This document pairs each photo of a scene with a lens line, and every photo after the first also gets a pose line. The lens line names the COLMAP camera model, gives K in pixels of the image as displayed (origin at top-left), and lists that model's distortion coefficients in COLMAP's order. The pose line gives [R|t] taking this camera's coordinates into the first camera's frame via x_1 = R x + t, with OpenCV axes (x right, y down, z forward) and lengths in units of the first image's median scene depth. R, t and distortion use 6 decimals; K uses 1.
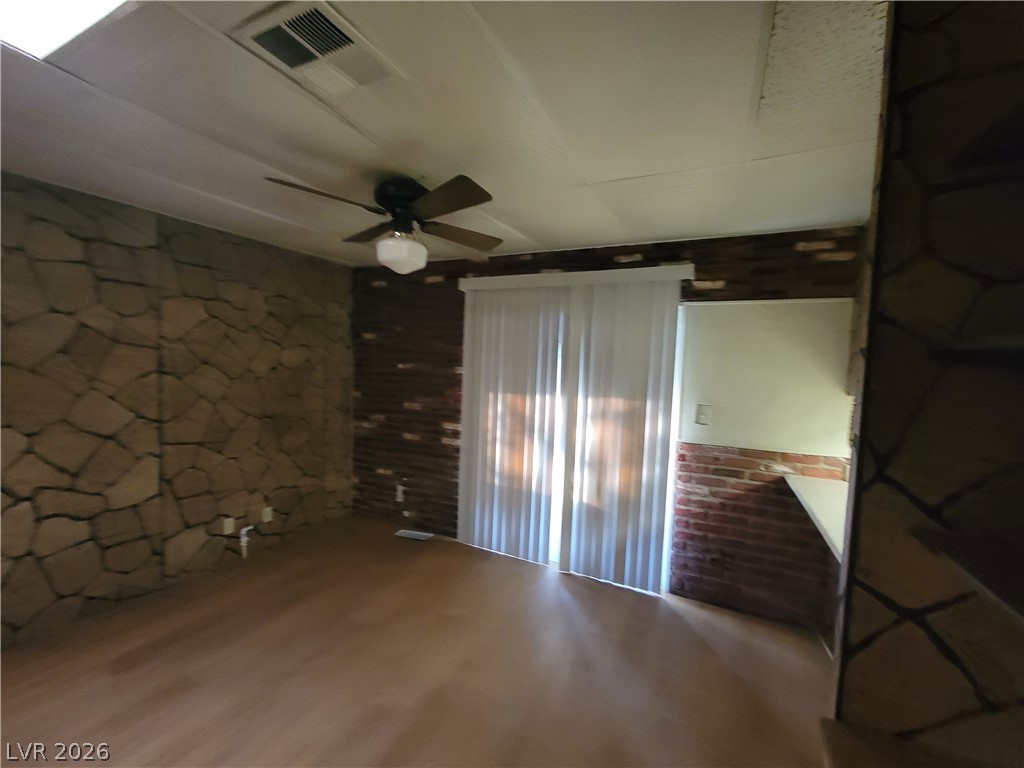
lens RADIAL K [[421.5, 0, 513.3], [0, 421.5, 383.3], [0, 0, 1]] dist [-0.011789, 0.005822]
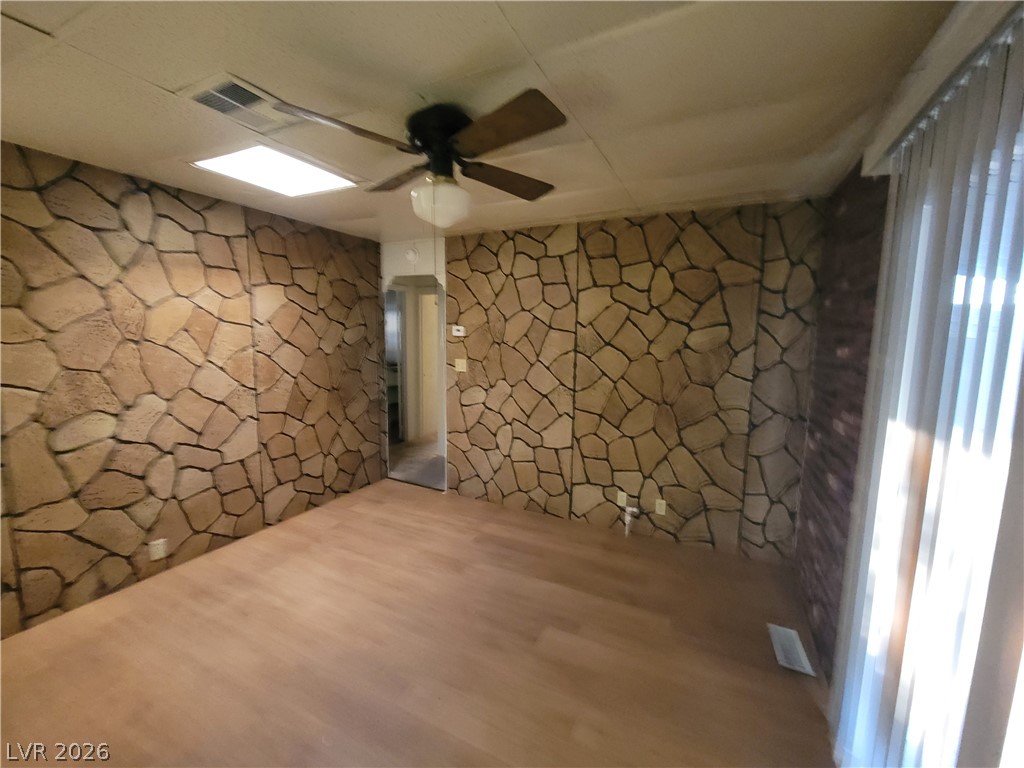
lens RADIAL K [[421.5, 0, 513.3], [0, 421.5, 383.3], [0, 0, 1]] dist [-0.011789, 0.005822]
pose [[-0.014764, 0.086380, -0.996153, 0.351899], [-0.065997, 0.994005, 0.087172, -0.024084], [0.997711, 0.067030, -0.008975, 0.699103]]
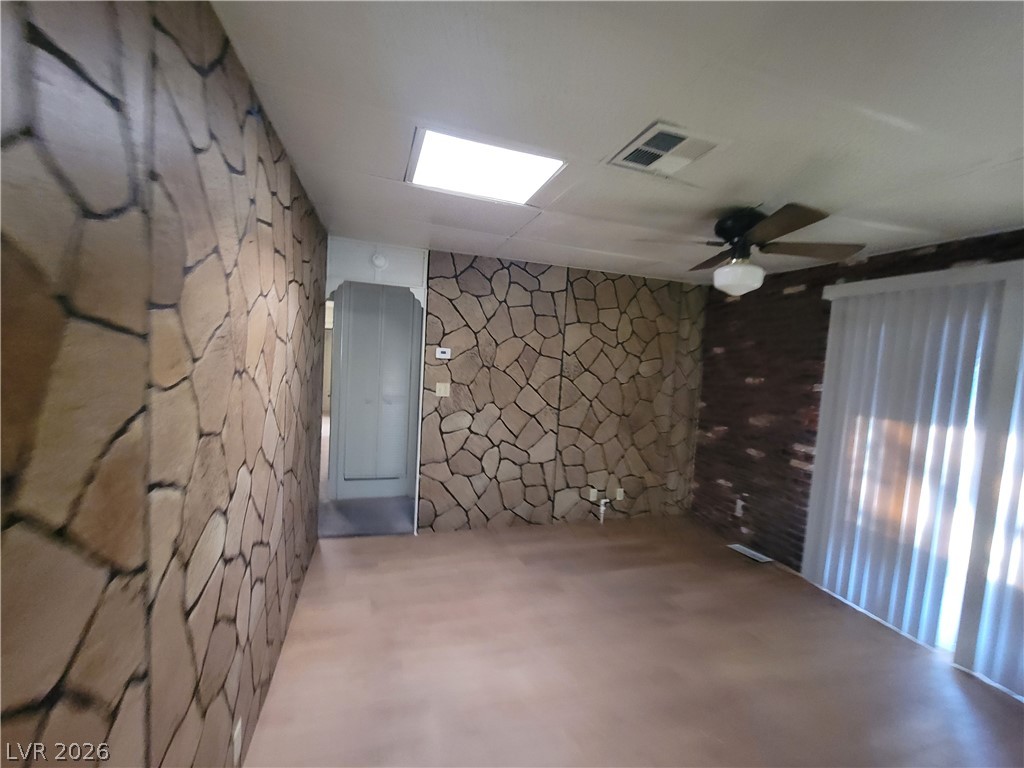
lens RADIAL K [[421.5, 0, 513.3], [0, 421.5, 383.3], [0, 0, 1]] dist [-0.011789, 0.005822]
pose [[0.684622, 0.053872, -0.726905, 0.089514], [-0.073741, 0.997267, 0.004457, 0.004358], [0.725159, 0.050551, 0.686724, -0.102053]]
